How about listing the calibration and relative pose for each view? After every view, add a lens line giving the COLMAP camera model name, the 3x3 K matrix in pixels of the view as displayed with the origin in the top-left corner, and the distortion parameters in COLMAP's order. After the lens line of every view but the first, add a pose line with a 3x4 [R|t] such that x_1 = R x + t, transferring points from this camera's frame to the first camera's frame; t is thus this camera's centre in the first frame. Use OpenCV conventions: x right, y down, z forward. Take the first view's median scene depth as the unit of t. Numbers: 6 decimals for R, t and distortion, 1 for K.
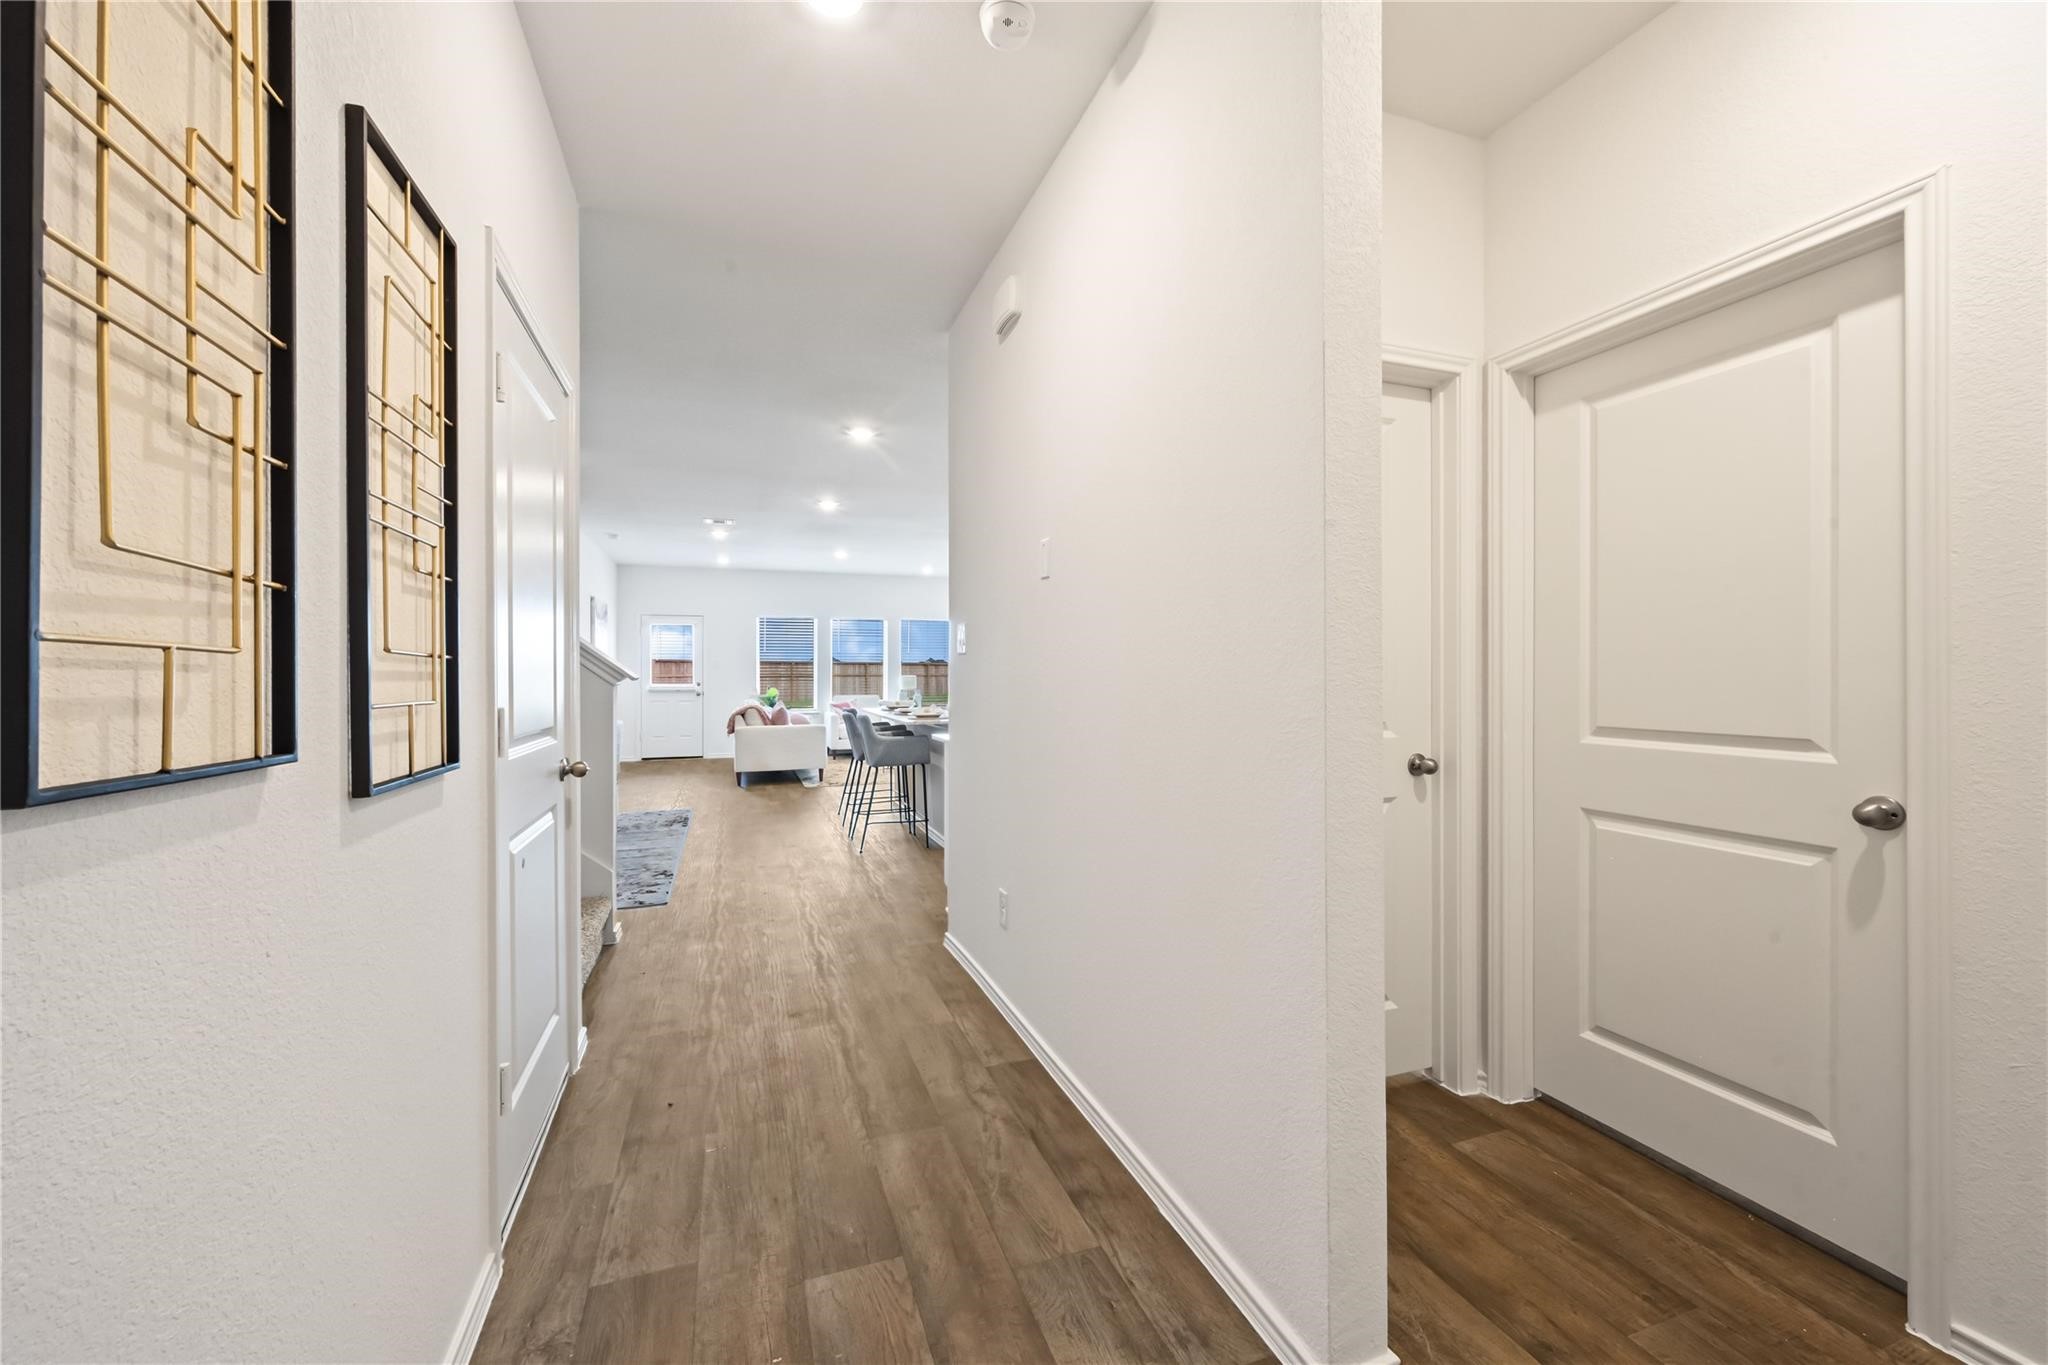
lens RADIAL K [[810.2, 0, 1024.8], [0, 810.2, 676.3], [0, 0, 1]] dist [-0.002238, 0.000180]
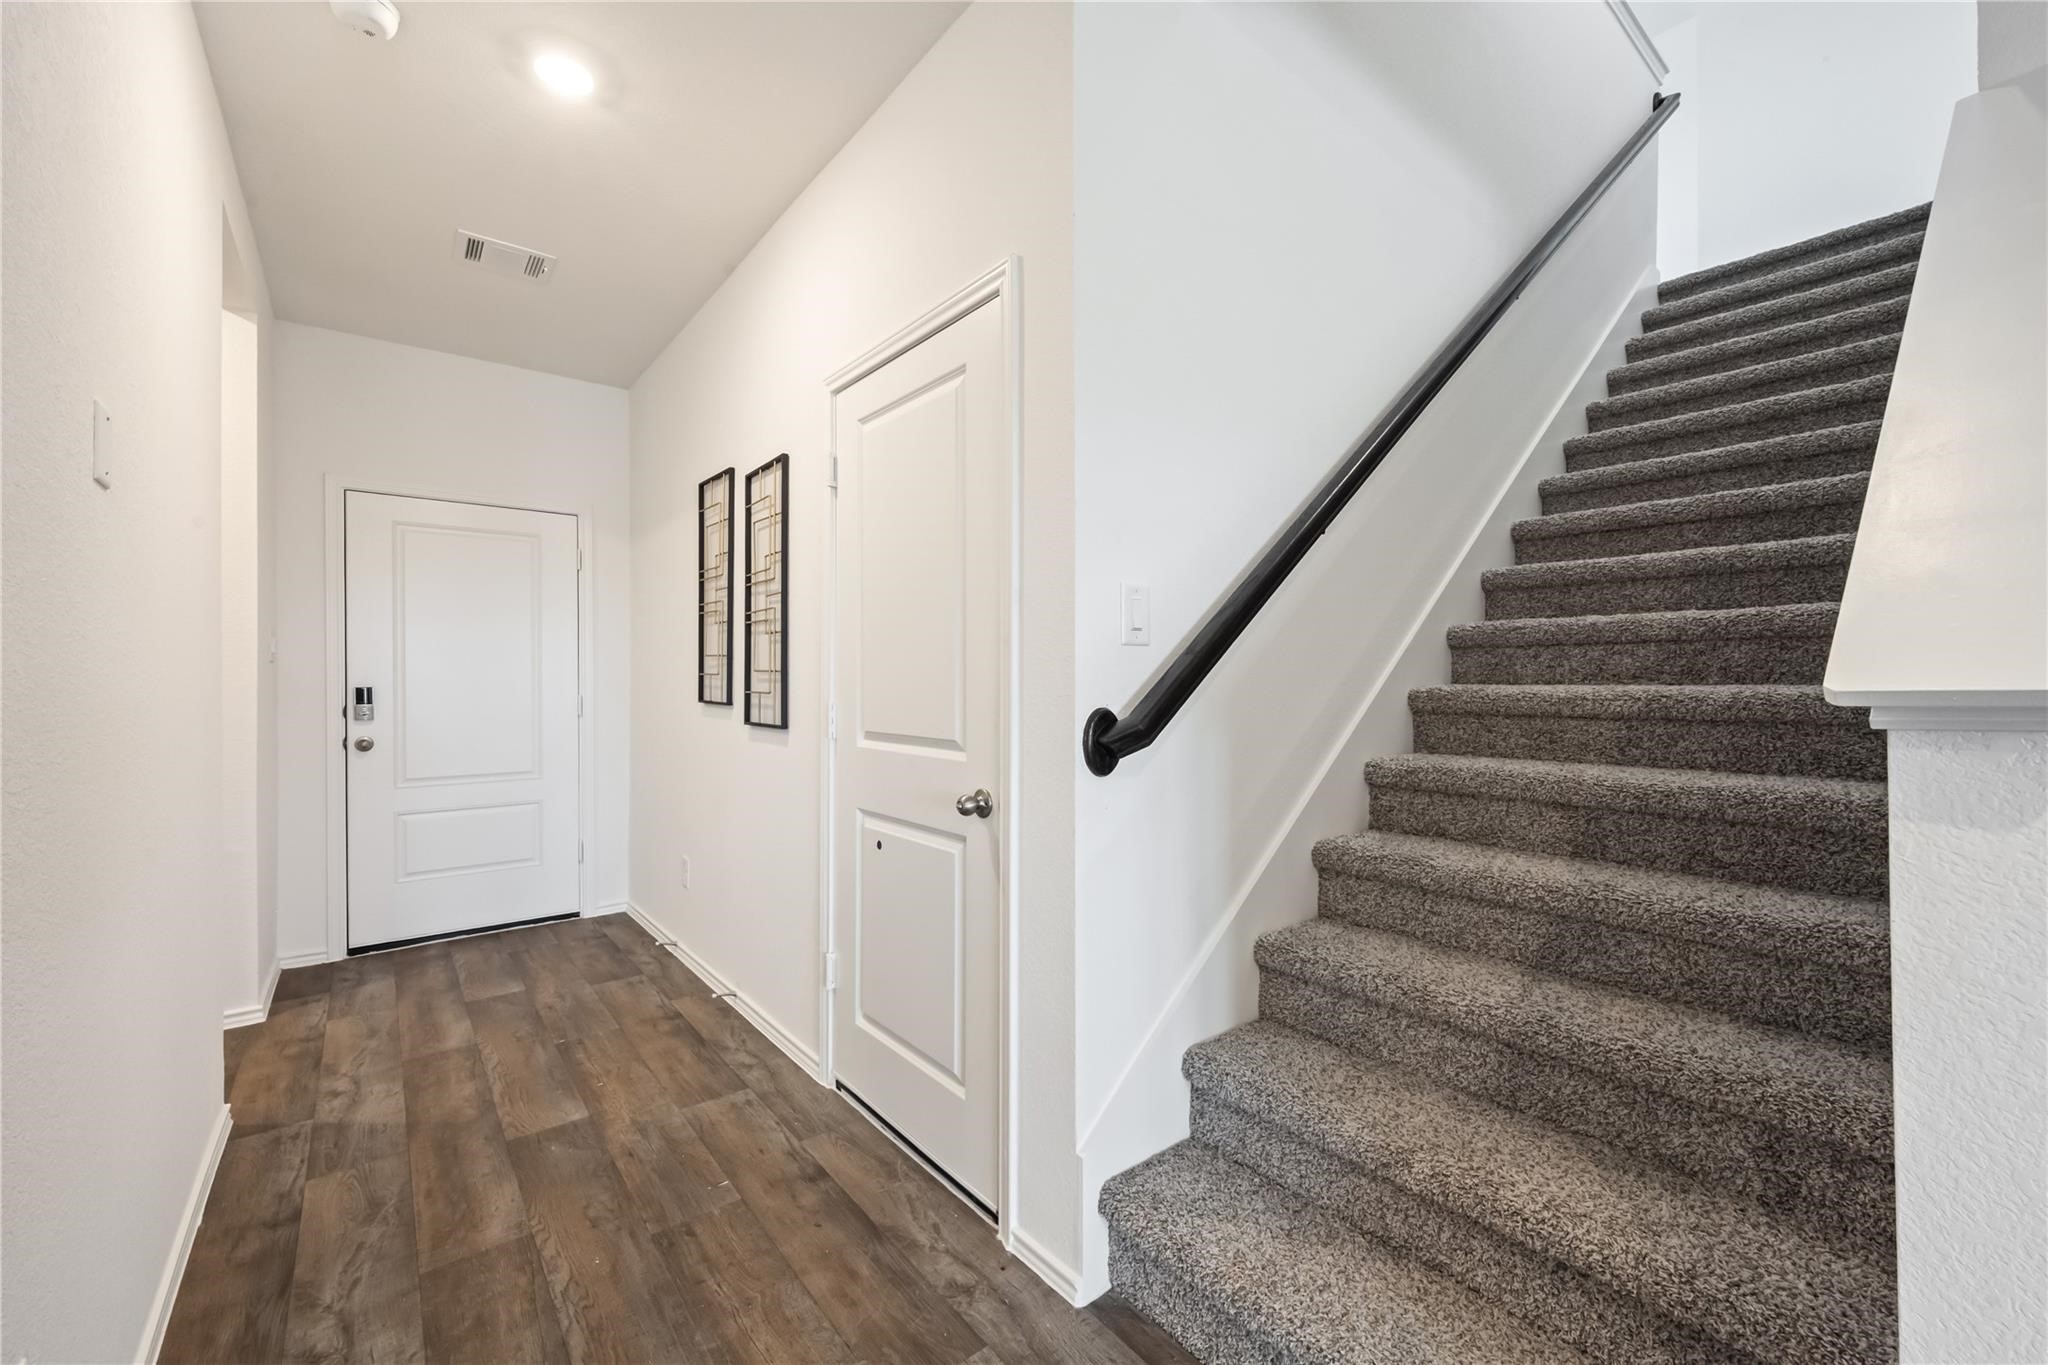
lens RADIAL K [[810.2, 0, 1026.1], [0, 810.2, 687.9], [0, 0, 1]] dist [-0.002238, 0.000180]
pose [[-0.945687, 0.007018, -0.325002, -0.482894], [0.002252, 0.999884, 0.015039, -0.008866], [0.325070, 0.013490, -0.945594, 2.305229]]
